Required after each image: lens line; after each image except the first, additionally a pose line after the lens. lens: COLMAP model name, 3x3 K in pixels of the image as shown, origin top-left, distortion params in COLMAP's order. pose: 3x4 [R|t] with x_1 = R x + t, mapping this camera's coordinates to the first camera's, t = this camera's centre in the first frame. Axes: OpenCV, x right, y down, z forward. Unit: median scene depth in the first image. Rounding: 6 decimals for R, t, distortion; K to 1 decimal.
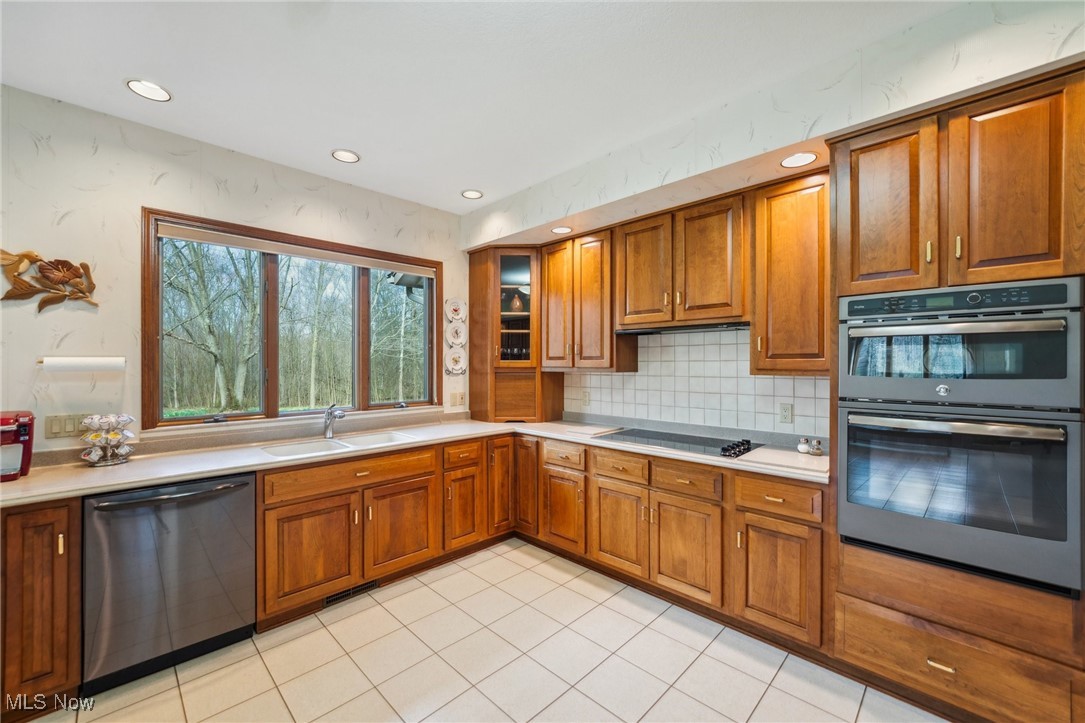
lens RADIAL K [[434.1, 0, 541.0], [0, 434.1, 361.7], [0, 0, 1]] dist [-0.011405, 0.000066]
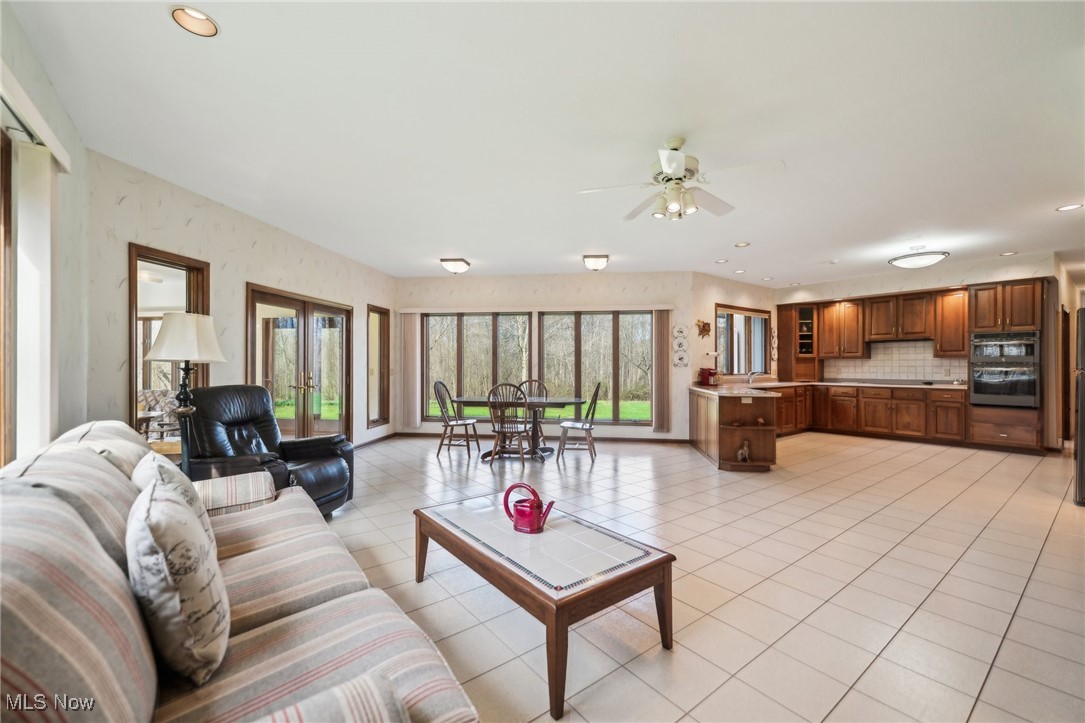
lens RADIAL K [[434.1, 0, 543.1], [0, 434.1, 362.7], [0, 0, 1]] dist [-0.011405, 0.000066]
pose [[0.987476, 0.001815, -0.157759, -1.366236], [-0.002130, 0.999996, -0.001831, 0.062370], [0.157755, 0.002144, 0.987476, -1.862364]]
